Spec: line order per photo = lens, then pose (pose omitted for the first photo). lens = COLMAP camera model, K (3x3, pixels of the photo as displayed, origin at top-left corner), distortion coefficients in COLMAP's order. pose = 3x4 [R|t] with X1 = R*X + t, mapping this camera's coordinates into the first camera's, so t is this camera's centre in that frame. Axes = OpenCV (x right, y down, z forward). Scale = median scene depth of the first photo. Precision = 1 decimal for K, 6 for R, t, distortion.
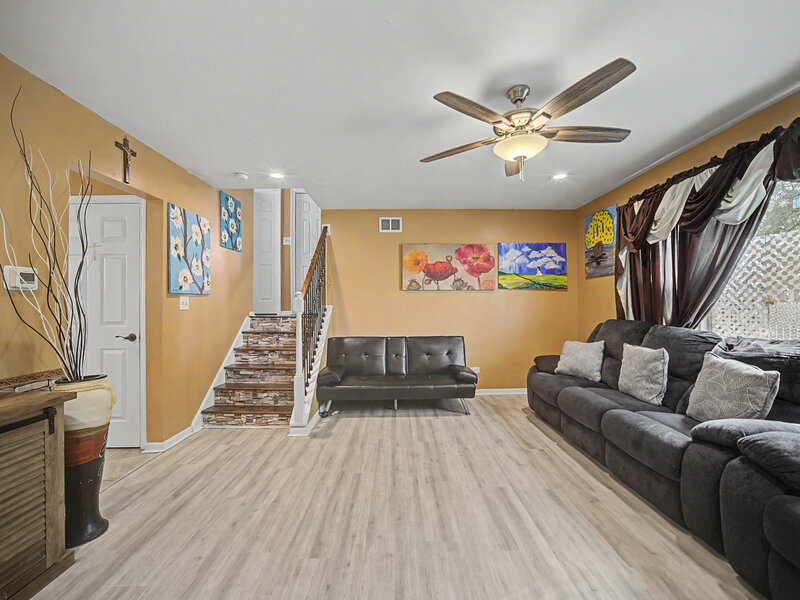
lens RADIAL K [[317.0, 0, 398.3], [0, 317.0, 300.8], [0, 0, 1]] dist [-0.018490, 0.000905]
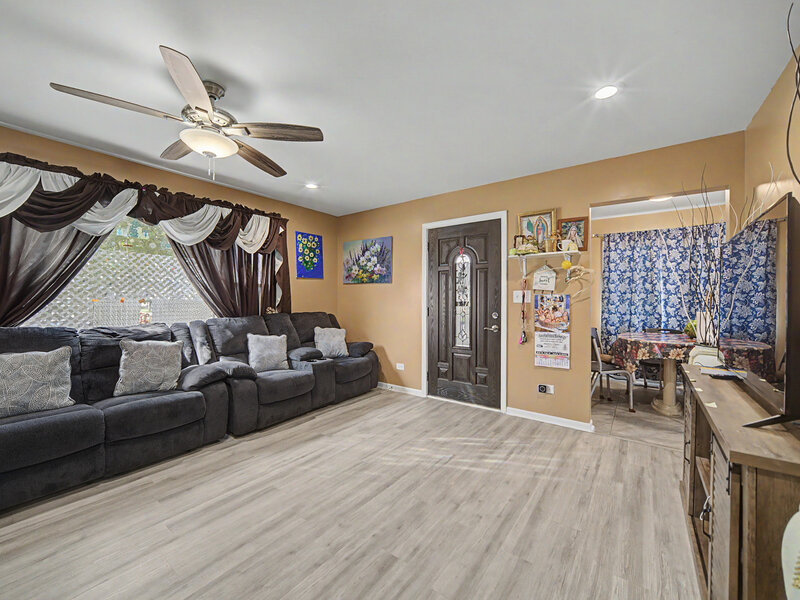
lens RADIAL K [[317.0, 0, 401.6], [0, 317.0, 301.3], [0, 0, 1]] dist [-0.018490, 0.000905]
pose [[-0.782378, 0.000008, 0.622804, -0.743234], [-0.002308, 0.999993, -0.002912, 0.014939], [-0.622800, -0.003715, -0.782372, 1.453108]]
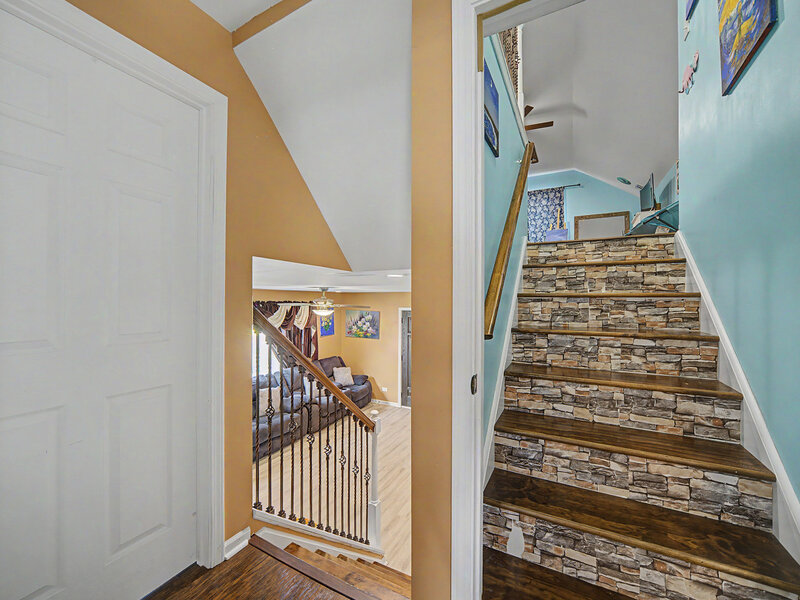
lens RADIAL K [[317.0, 0, 397.8], [0, 317.0, 298.6], [0, 0, 1]] dist [-0.018490, 0.000905]
pose [[-0.866297, 0.005072, 0.499504, -1.363899], [-0.002150, 0.999901, -0.013882, -0.557787], [-0.499525, -0.013100, -0.866201, 2.903488]]
